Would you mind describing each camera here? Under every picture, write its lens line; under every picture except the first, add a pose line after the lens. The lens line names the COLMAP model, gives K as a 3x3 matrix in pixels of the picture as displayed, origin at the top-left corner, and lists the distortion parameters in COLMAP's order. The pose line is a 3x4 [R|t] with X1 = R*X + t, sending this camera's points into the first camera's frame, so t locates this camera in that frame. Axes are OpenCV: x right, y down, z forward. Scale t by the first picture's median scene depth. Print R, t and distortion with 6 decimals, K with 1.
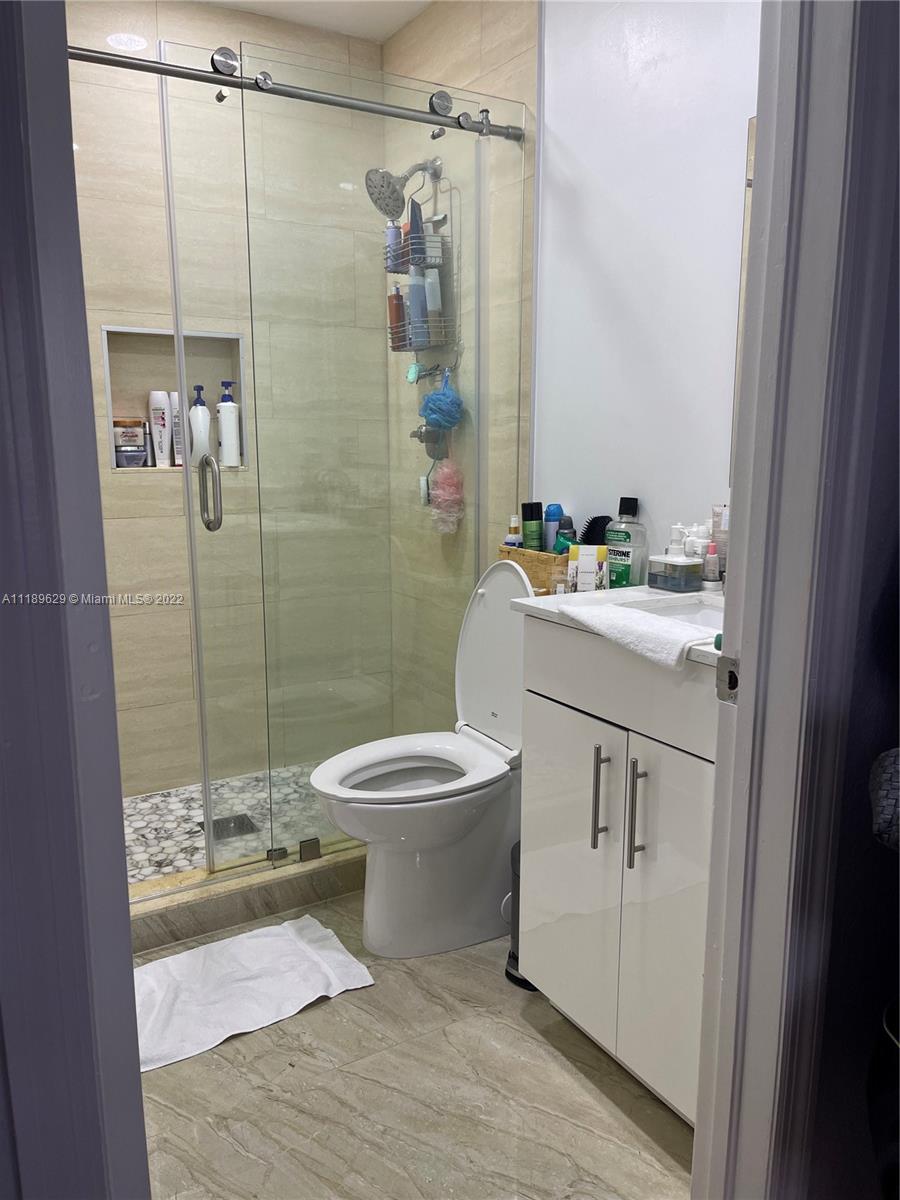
lens RADIAL K [[914.0, 0, 447.9], [0, 914.0, 606.1], [0, 0, 1]] dist [0.079345, -0.112163]
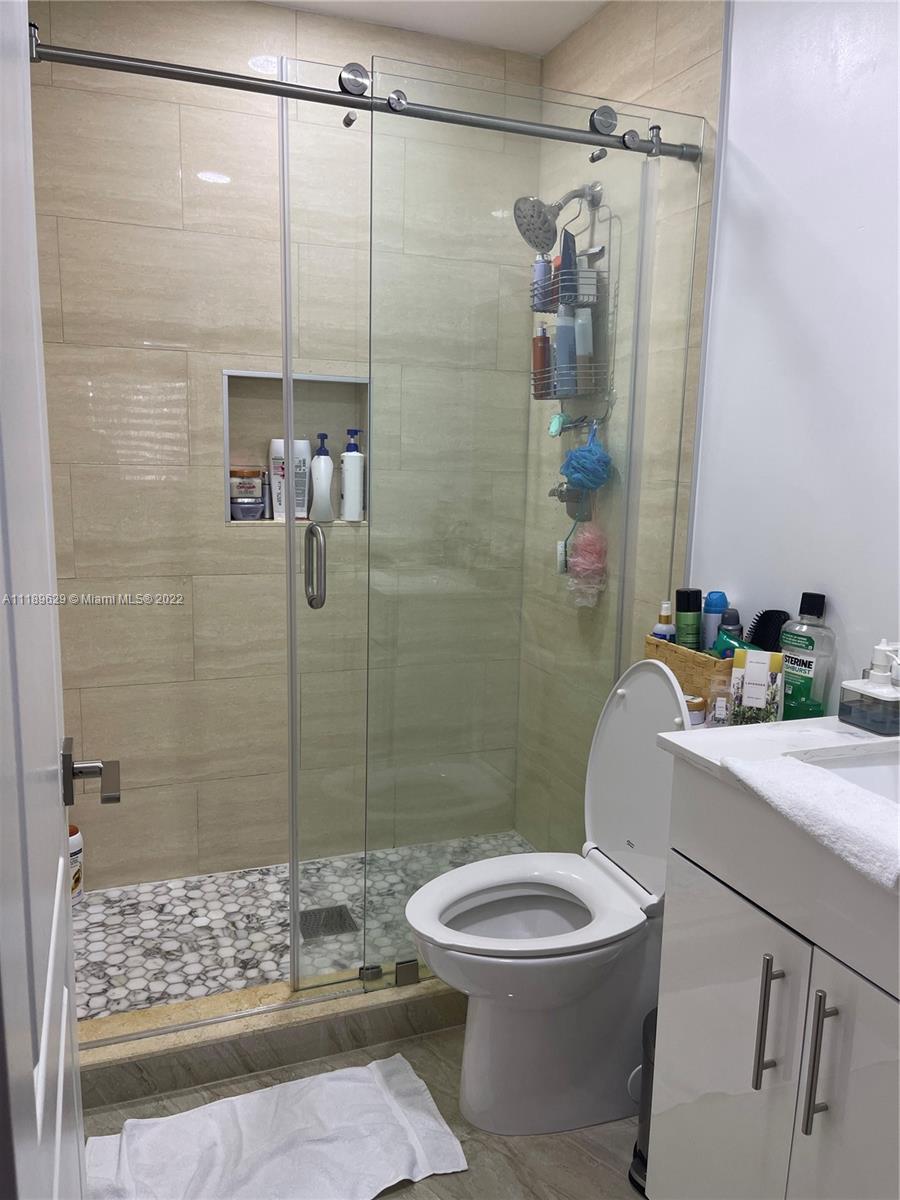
lens RADIAL K [[914.0, 0, 447.9], [0, 914.0, 606.1], [0, 0, 1]] dist [0.079345, -0.112163]
pose [[0.986817, 0.050658, -0.153710, 0.004215], [-0.053717, 0.998431, -0.015809, -0.064177], [0.152668, 0.023858, 0.987989, 0.124782]]
